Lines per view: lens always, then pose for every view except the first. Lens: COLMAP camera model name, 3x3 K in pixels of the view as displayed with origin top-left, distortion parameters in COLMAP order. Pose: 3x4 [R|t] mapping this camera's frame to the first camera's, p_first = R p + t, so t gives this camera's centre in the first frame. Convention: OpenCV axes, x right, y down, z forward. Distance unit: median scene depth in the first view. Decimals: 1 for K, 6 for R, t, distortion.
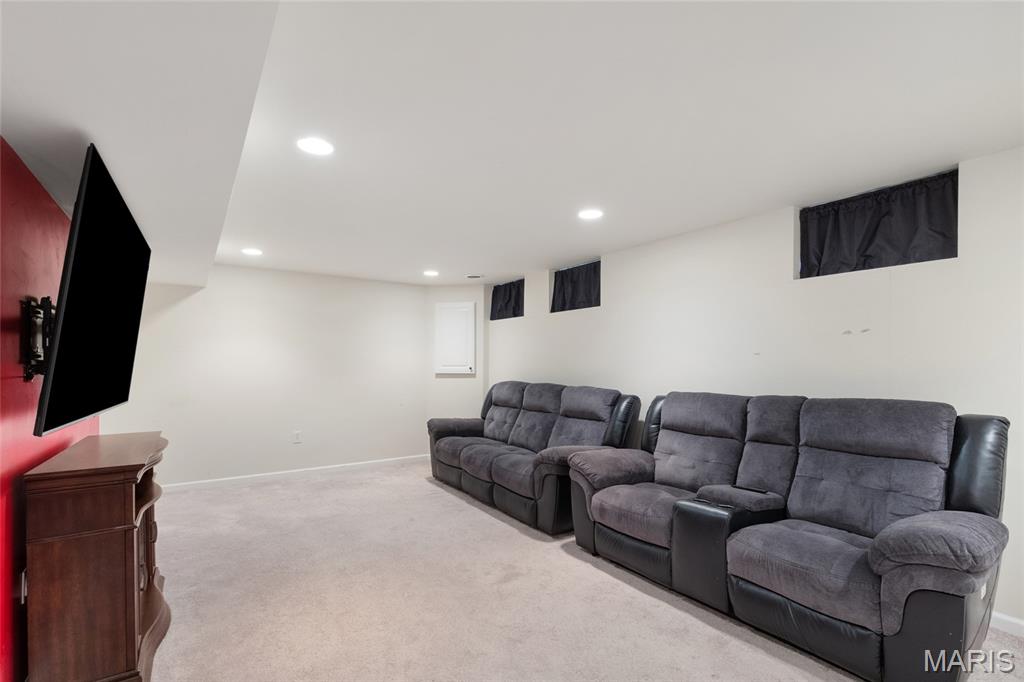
lens RADIAL K [[450.8, 0, 514.4], [0, 450.8, 368.1], [0, 0, 1]] dist [0.001566, 0.000115]
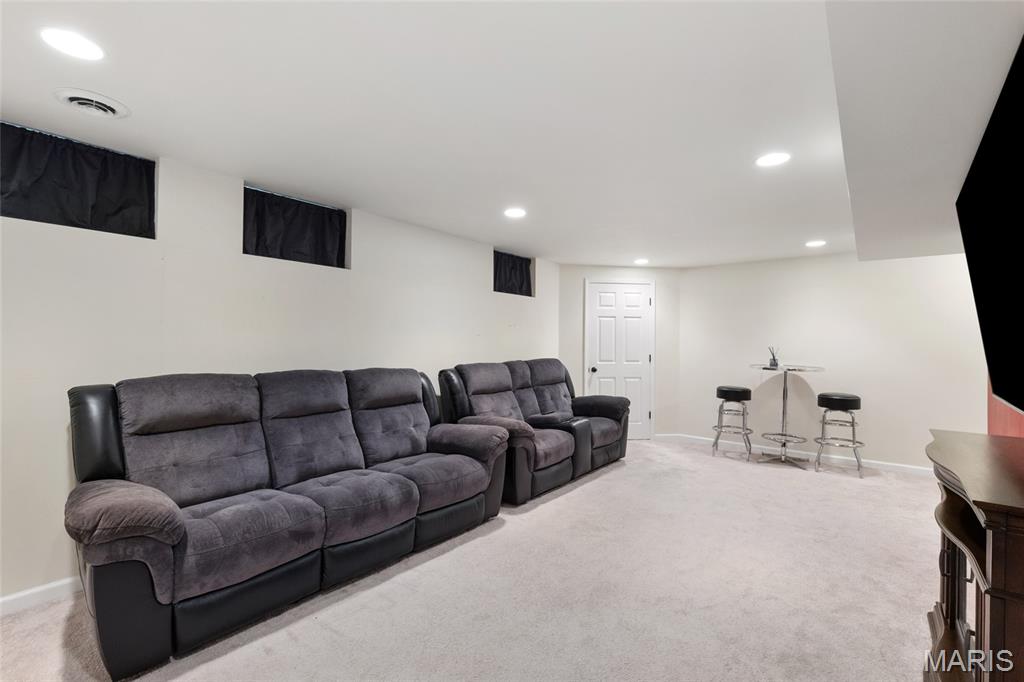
lens RADIAL K [[460.1, 0, 510.6], [0, 460.1, 346.2], [0, 0, 1]] dist [0.001647, -0.000053]
pose [[-0.288529, -0.010617, 0.957412, -0.828486], [-0.005508, 0.999940, 0.009428, -0.011176], [-0.957455, -0.002553, -0.288570, 1.178369]]
